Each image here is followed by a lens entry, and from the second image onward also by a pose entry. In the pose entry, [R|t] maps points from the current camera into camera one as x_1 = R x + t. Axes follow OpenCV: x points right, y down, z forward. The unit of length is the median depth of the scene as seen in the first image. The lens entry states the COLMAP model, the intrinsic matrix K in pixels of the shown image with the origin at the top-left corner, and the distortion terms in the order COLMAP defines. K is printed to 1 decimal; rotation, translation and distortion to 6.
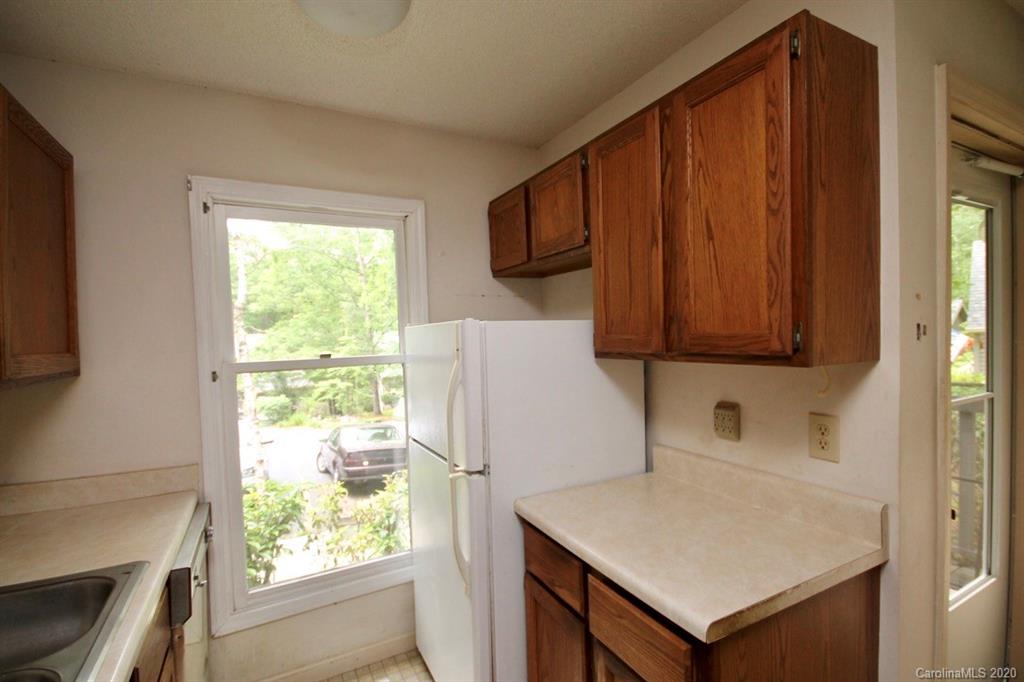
lens RADIAL K [[480.8, 0, 514.0], [0, 480.8, 348.3], [0, 0, 1]] dist [-0.005085, 0.000094]
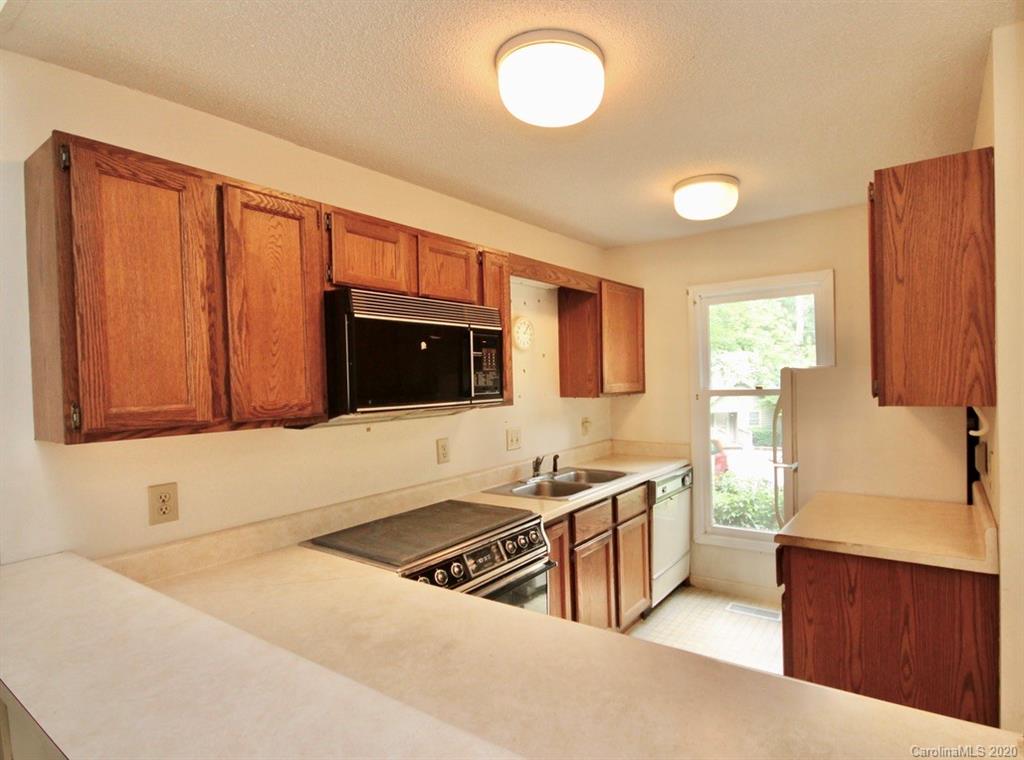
lens RADIAL K [[537.6, 0, 572.6], [0, 537.6, 384.4], [0, 0, 1]] dist [-0.001116, -0.000074]
pose [[0.474102, 0.026735, -0.880064, 0.907075], [-0.009414, 0.999636, 0.025296, -0.033884], [0.880420, -0.003708, 0.474181, -0.352390]]
